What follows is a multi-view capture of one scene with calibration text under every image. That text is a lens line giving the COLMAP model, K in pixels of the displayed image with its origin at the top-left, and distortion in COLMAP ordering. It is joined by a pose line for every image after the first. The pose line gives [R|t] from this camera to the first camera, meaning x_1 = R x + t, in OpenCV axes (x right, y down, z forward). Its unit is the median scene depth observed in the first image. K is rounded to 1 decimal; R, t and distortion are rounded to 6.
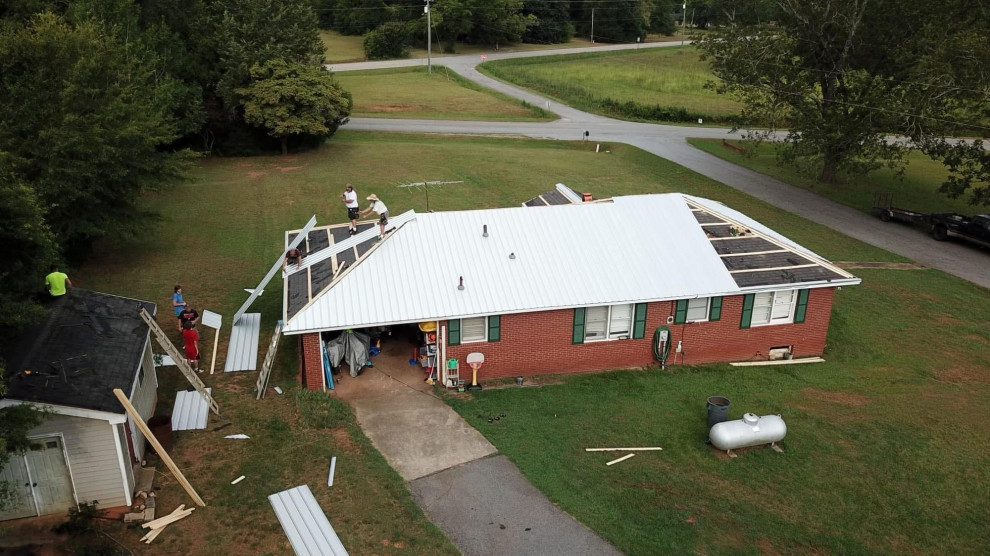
lens RADIAL K [[760.0, 0, 495.0], [0, 760.0, 278.0], [0, 0, 1]] dist [0.009132, -0.004032]
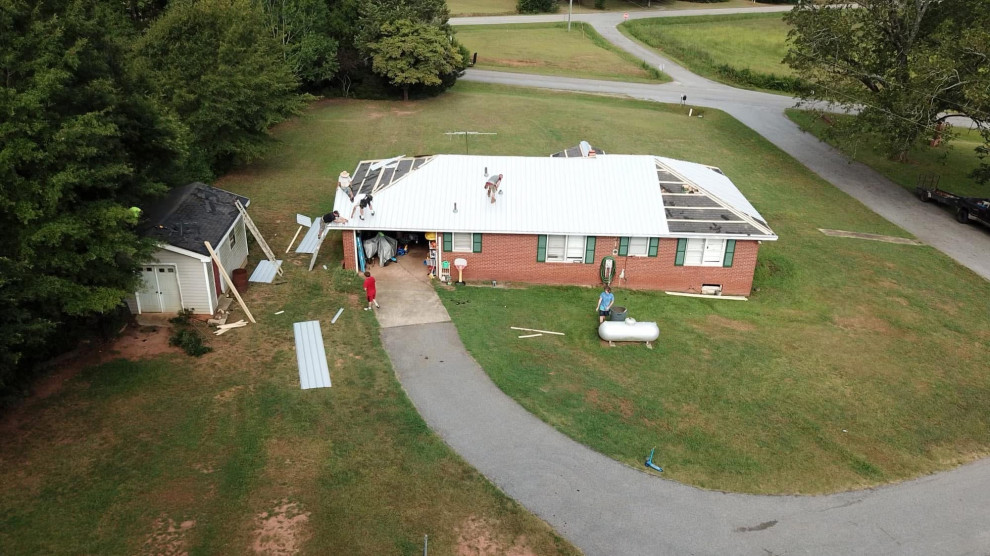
lens RADIAL K [[760.0, 0, 495.0], [0, 760.0, 278.0], [0, 0, 1]] dist [0.009132, -0.004032]
pose [[0.971239, 0.114371, -0.208839, 0.296089], [-0.100503, 0.992038, 0.075890, 0.020510], [0.215856, -0.052718, 0.975001, -0.310854]]
